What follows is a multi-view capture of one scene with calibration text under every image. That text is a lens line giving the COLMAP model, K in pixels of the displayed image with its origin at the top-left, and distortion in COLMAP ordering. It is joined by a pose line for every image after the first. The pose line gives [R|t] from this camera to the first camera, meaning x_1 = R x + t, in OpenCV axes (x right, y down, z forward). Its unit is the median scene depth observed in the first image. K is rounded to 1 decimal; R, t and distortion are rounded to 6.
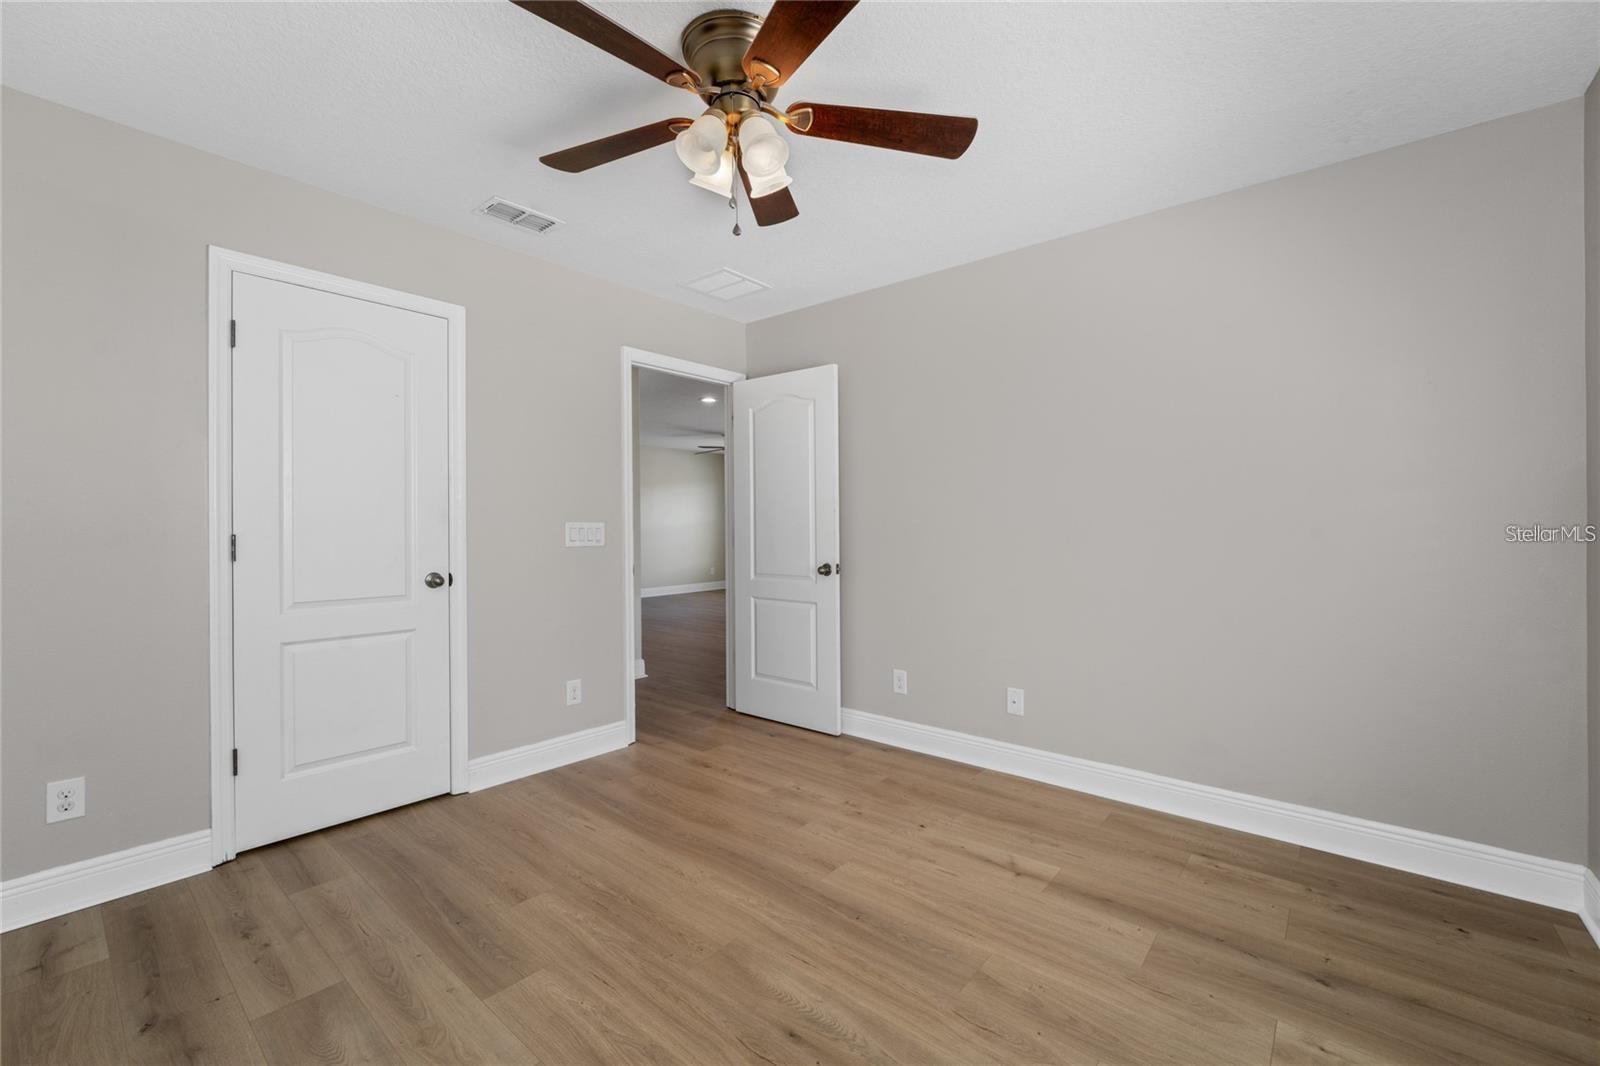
lens RADIAL K [[646.5, 0, 801.7], [0, 646.5, 528.4], [0, 0, 1]] dist [-0.000133, -0.000659]
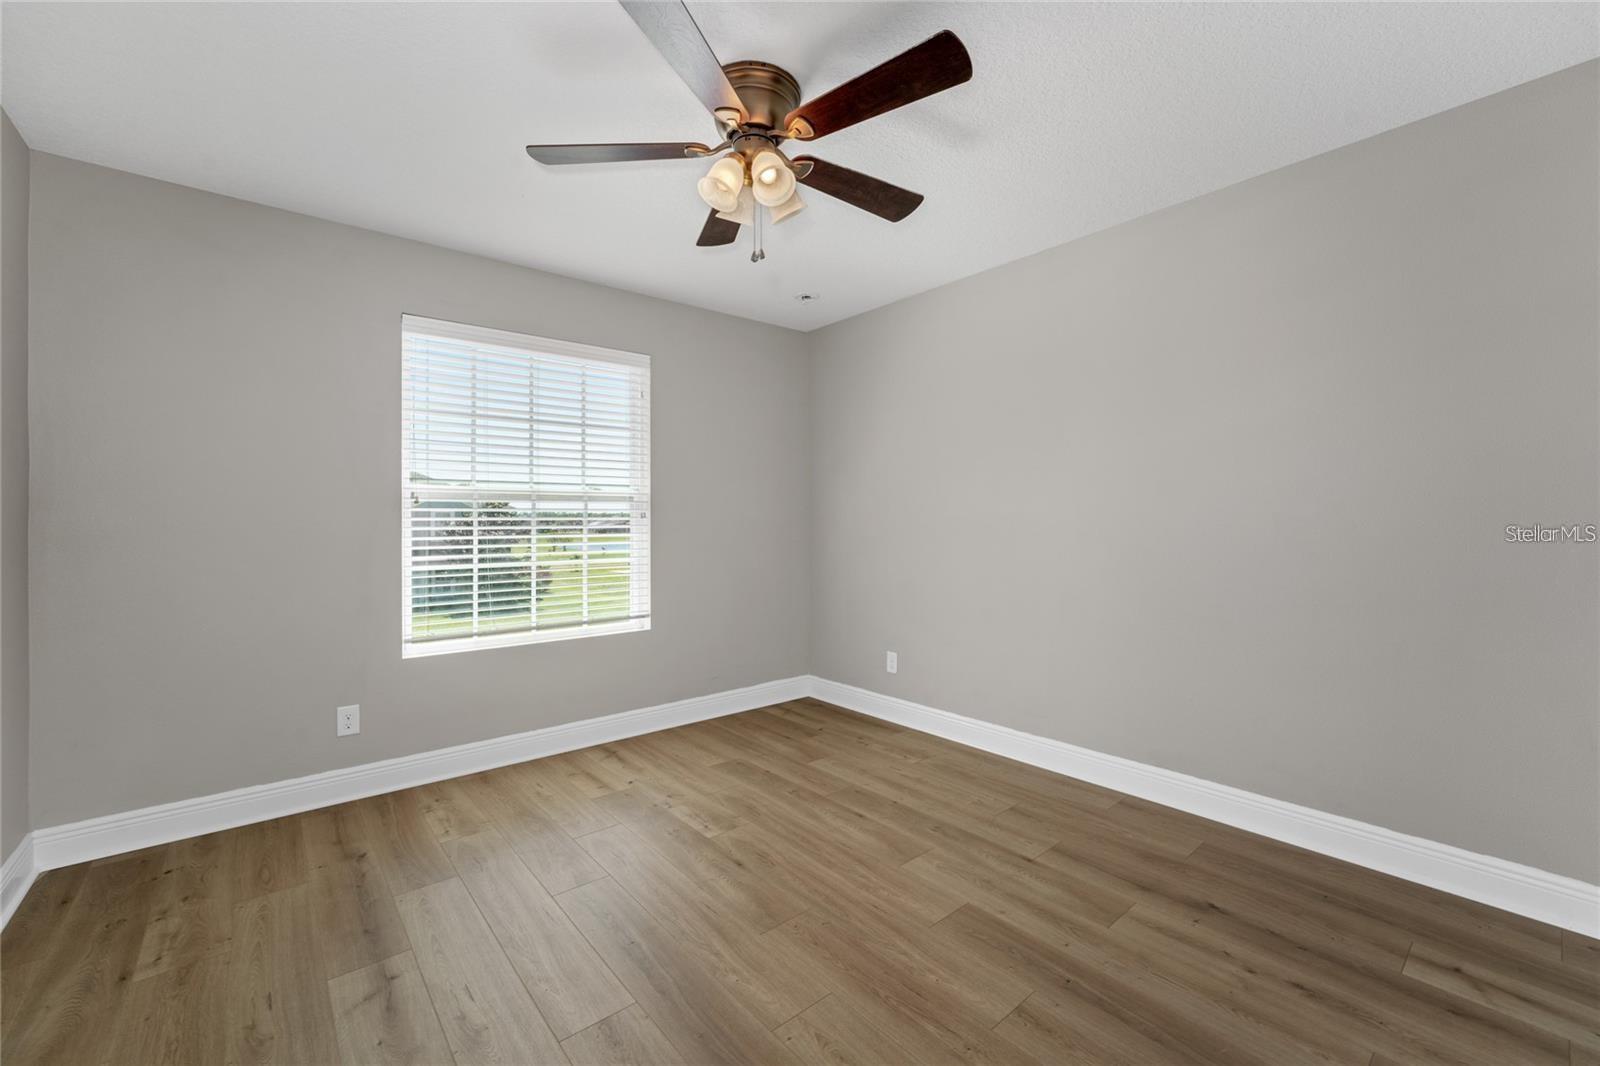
lens RADIAL K [[646.5, 0, 804.6], [0, 646.5, 530.0], [0, 0, 1]] dist [-0.000133, -0.000659]
pose [[-0.985222, 0.005899, 0.171182, -0.356486], [0.008499, 0.999859, 0.014460, -0.016751], [-0.171073, 0.015701, -0.985133, 2.041755]]
